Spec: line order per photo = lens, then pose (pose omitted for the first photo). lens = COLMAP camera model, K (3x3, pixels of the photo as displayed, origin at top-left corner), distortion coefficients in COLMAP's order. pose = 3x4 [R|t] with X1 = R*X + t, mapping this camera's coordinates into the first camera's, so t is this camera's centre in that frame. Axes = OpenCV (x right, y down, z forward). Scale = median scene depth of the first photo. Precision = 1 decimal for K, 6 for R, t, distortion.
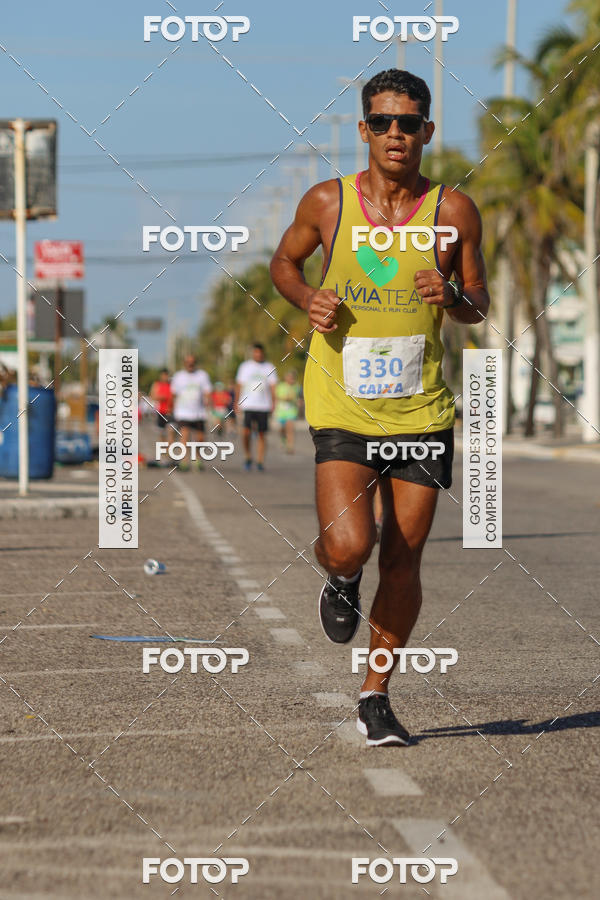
lens RADIAL K [[934.6, 0, 299.9], [0, 934.6, 408.2], [0, 0, 1]] dist [-0.196352, 0.001897]
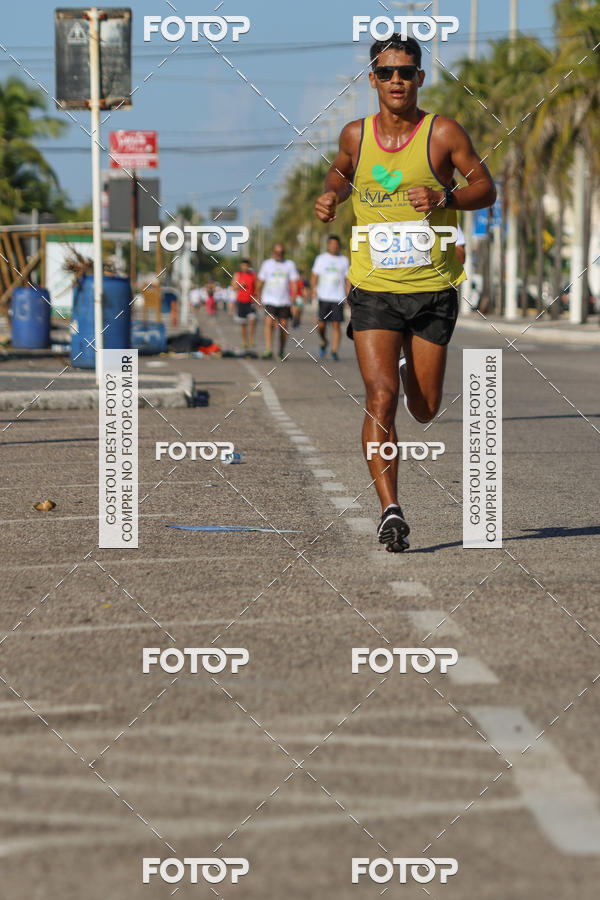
lens RADIAL K [[6000.3, 0, 301.0], [0, 6000.3, 476.6], [0, 0, 1]] dist [1.259630, -16.314303]
pose [[0.999867, -0.003397, -0.015954, 0.023573], [0.003769, 0.999719, 0.023399, 0.042212], [0.015870, -0.023456, 0.999599, -5.627471]]
